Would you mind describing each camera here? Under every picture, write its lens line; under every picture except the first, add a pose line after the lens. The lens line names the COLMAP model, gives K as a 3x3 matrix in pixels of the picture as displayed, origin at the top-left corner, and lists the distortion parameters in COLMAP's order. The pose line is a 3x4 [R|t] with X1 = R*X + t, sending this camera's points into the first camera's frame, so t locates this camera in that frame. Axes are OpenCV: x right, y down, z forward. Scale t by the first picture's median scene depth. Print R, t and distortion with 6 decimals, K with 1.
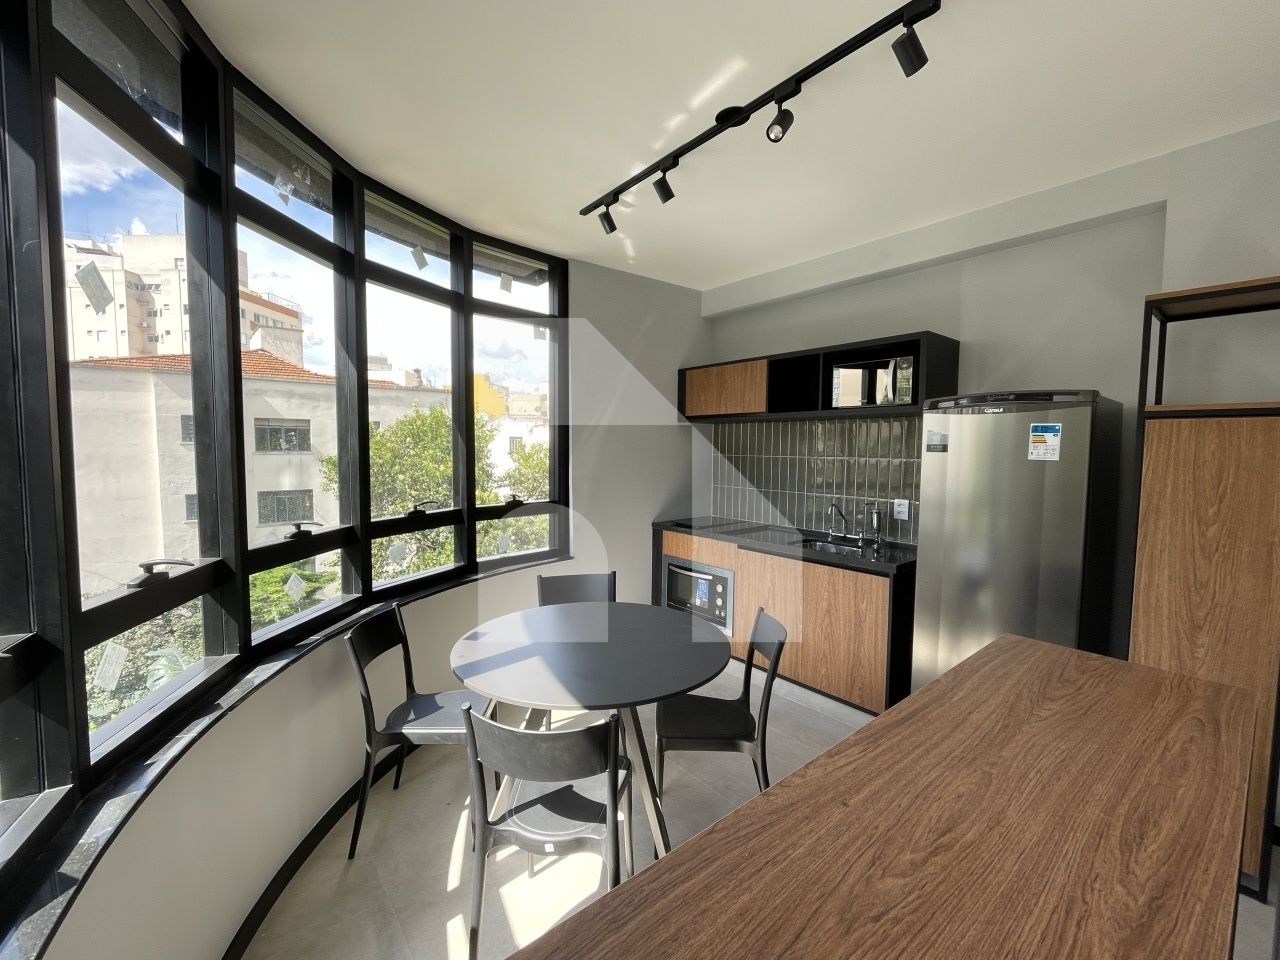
lens RADIAL K [[528.5, 0, 633.8], [0, 528.5, 478.9], [0, 0, 1]] dist [0.001859, -0.000728]
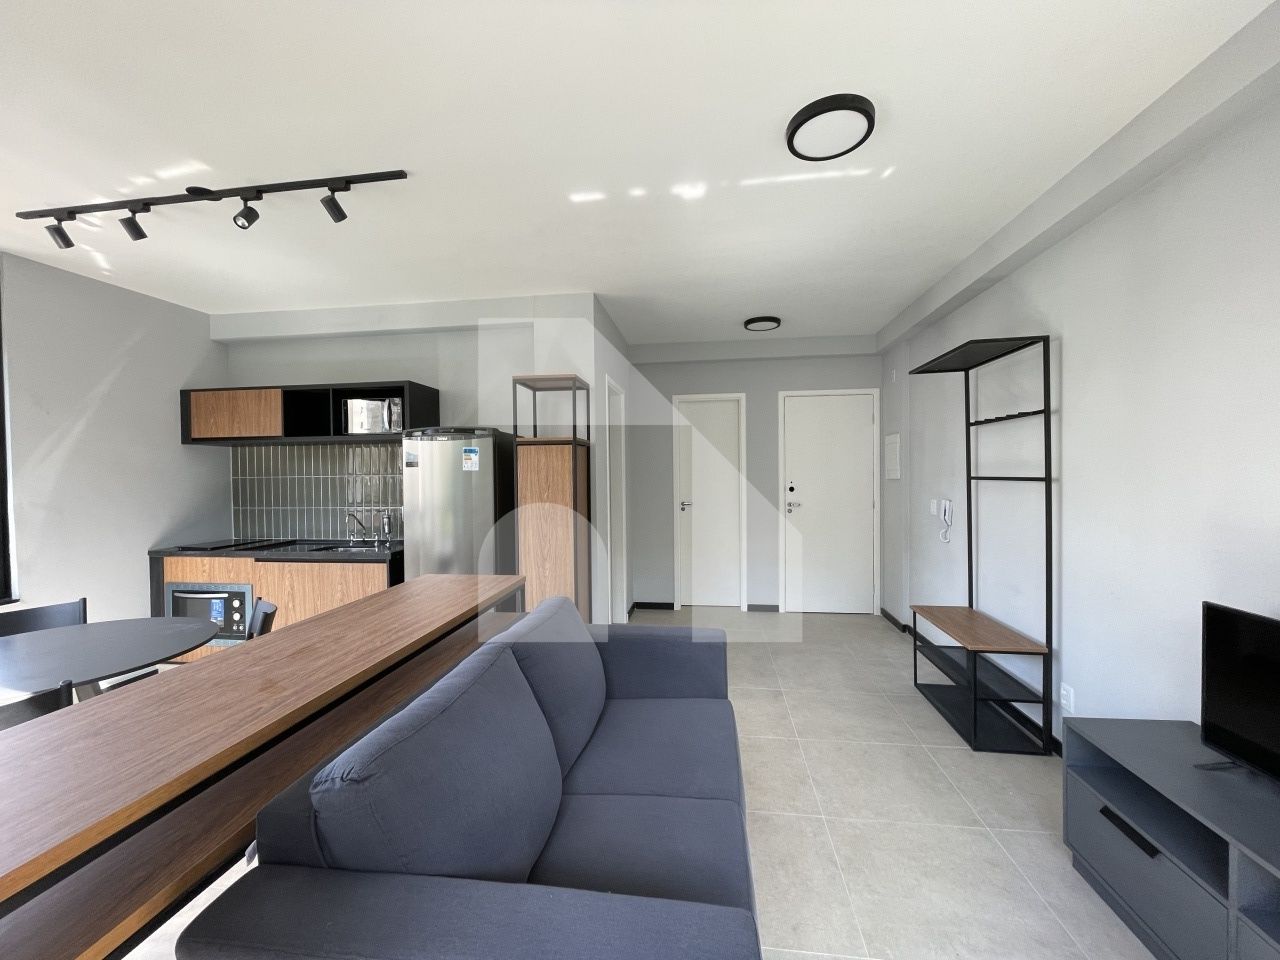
lens RADIAL K [[528.5, 0, 641.1], [0, 528.5, 479.3], [0, 0, 1]] dist [0.001859, -0.000728]
pose [[0.731777, -0.024554, 0.681102, 0.052148], [0.059410, 0.997845, -0.027858, 0.048415], [-0.678950, 0.060851, 0.731658, -0.373068]]
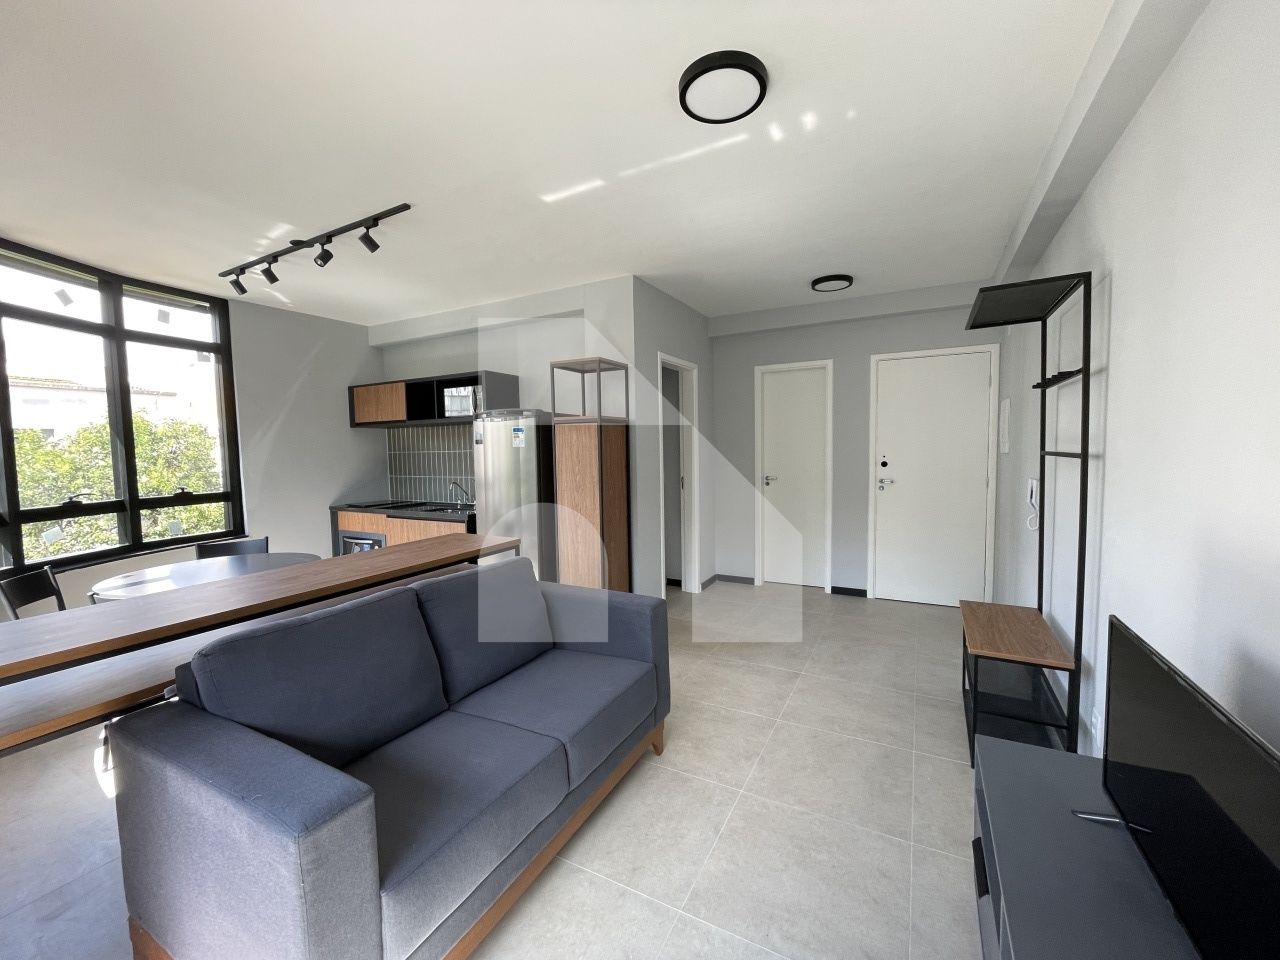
lens RADIAL K [[528.5, 0, 640.3], [0, 528.5, 478.7], [0, 0, 1]] dist [0.001859, -0.000728]
pose [[0.926483, -0.045485, 0.373579, 0.354086], [0.047344, 0.998870, 0.004203, 0.064606], [-0.373348, 0.013792, 0.927589, -0.633371]]
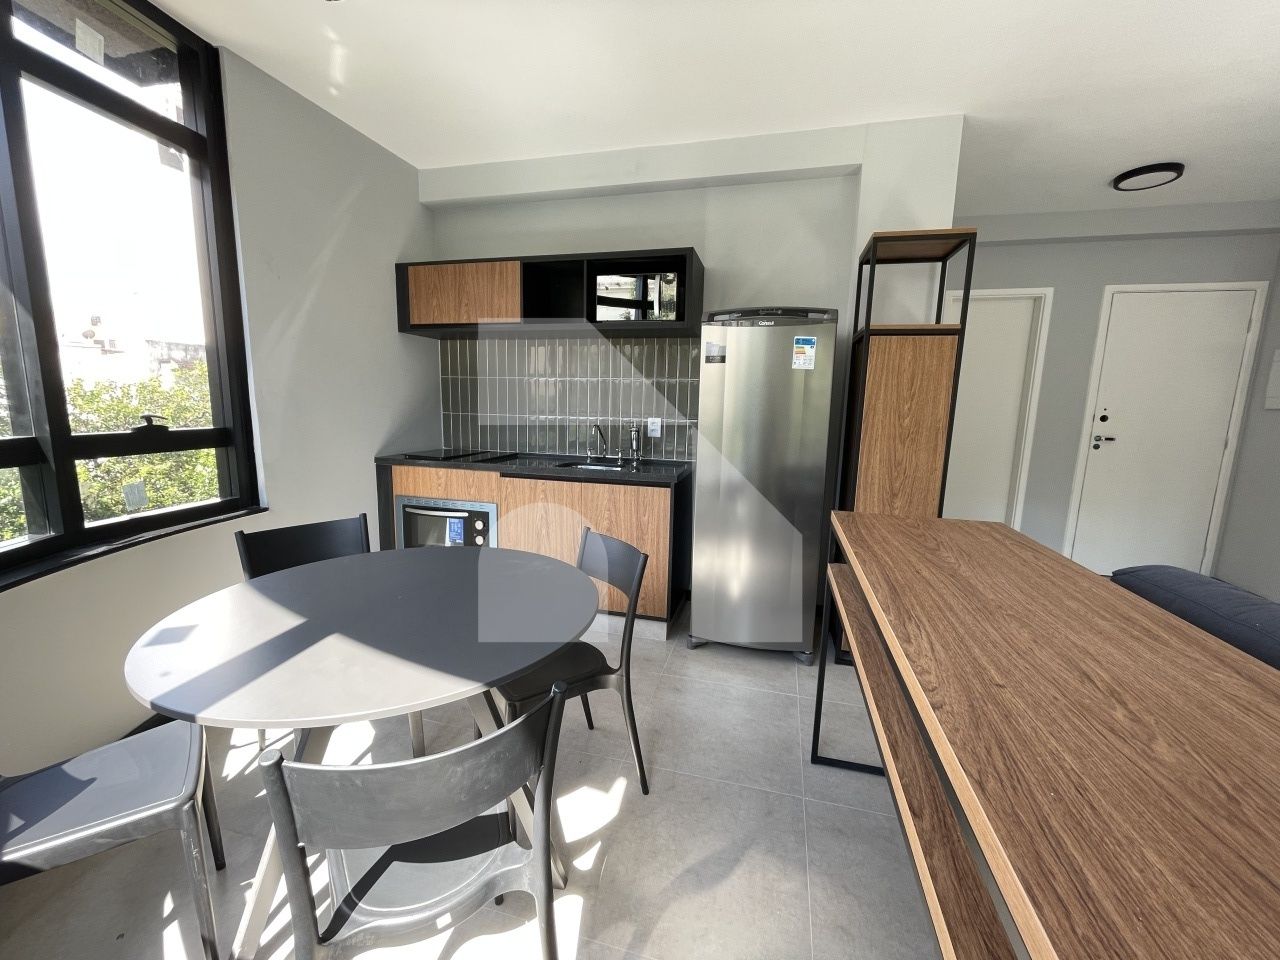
lens RADIAL K [[528.5, 0, 630.5], [0, 528.5, 472.7], [0, 0, 1]] dist [0.001859, -0.000728]
pose [[0.811983, -0.065298, 0.580016, -0.158059], [0.017417, 0.995991, 0.087745, 0.060854], [-0.583421, -0.061145, 0.809865, 0.202565]]
